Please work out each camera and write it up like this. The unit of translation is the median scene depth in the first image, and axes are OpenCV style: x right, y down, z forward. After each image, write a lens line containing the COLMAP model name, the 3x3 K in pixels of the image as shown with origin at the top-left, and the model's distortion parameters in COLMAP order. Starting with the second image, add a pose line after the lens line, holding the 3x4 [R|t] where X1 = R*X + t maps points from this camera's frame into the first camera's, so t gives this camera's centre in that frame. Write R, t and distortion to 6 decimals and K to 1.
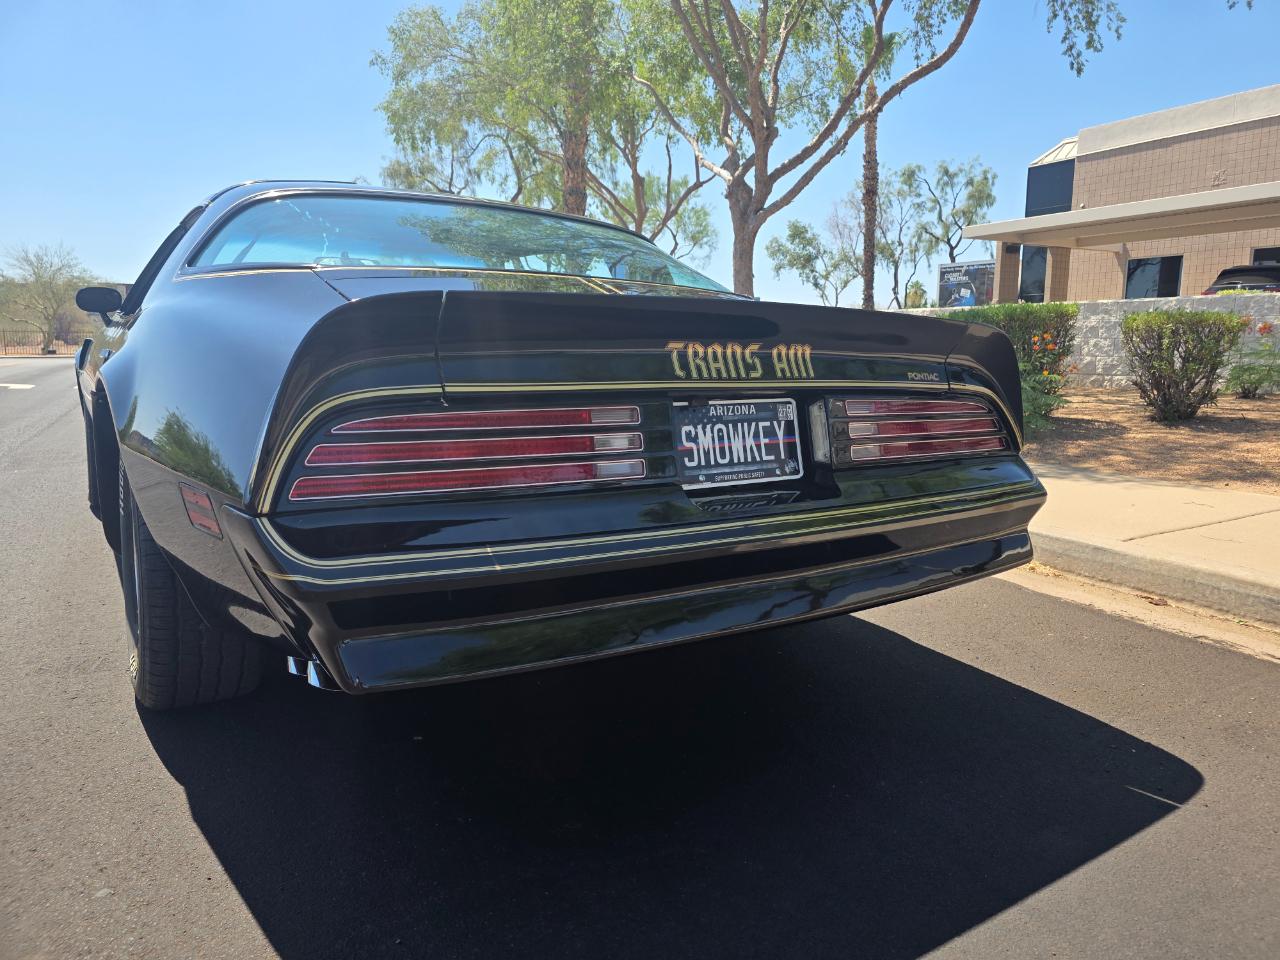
lens RADIAL K [[845.2, 0, 666.2], [0, 845.2, 480.8], [0, 0, 1]] dist [0.047988, -0.043779]
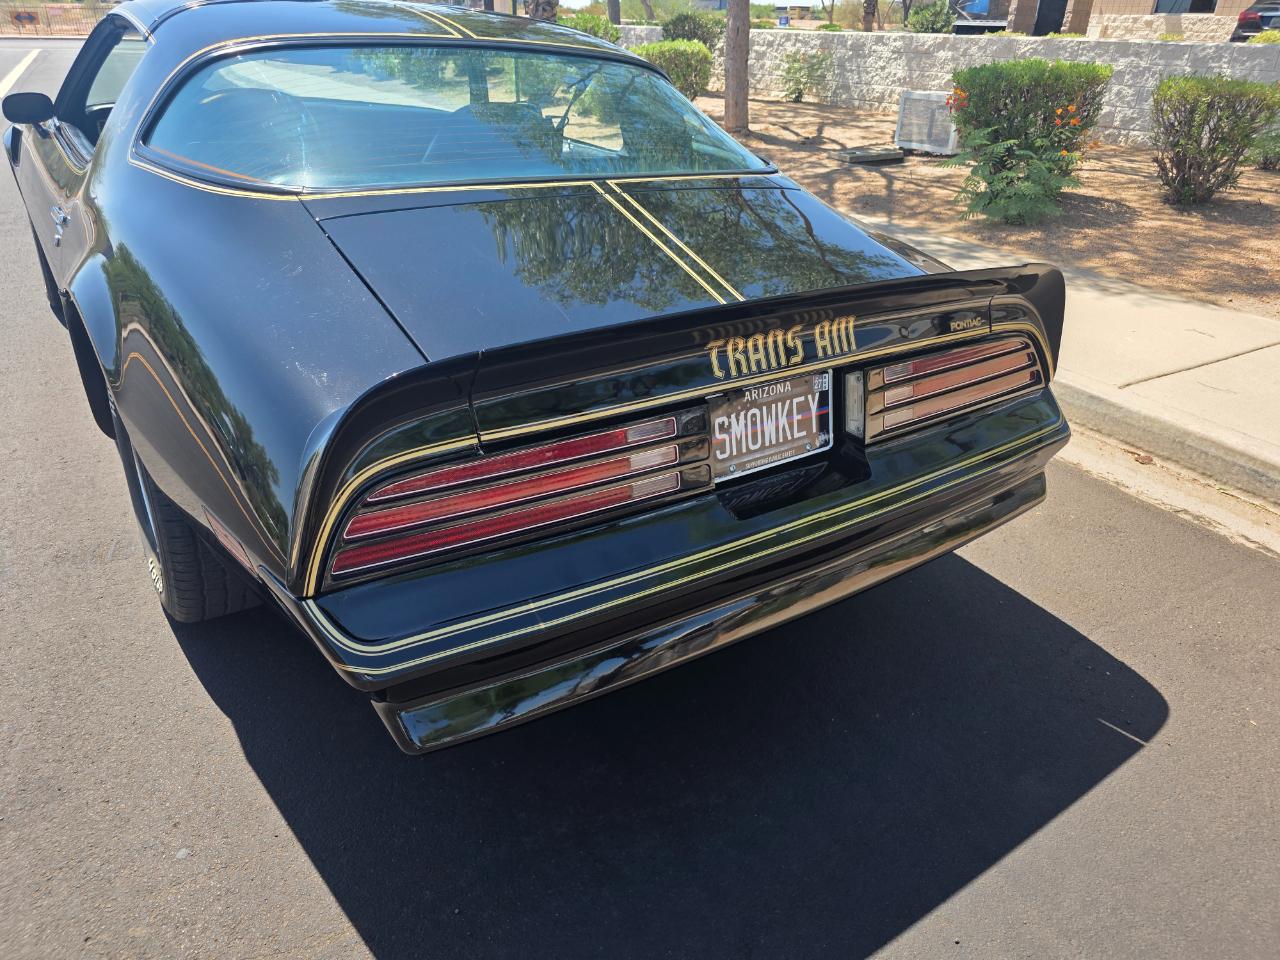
lens RADIAL K [[849.2, 0, 644.8], [0, 849.2, 475.8], [0, 0, 1]] dist [0.032619, -0.032160]
pose [[0.999581, 0.020643, 0.020297, -0.073897], [-0.025962, 0.949409, 0.312968, -0.281540], [-0.012809, -0.313364, 0.949547, 0.072996]]
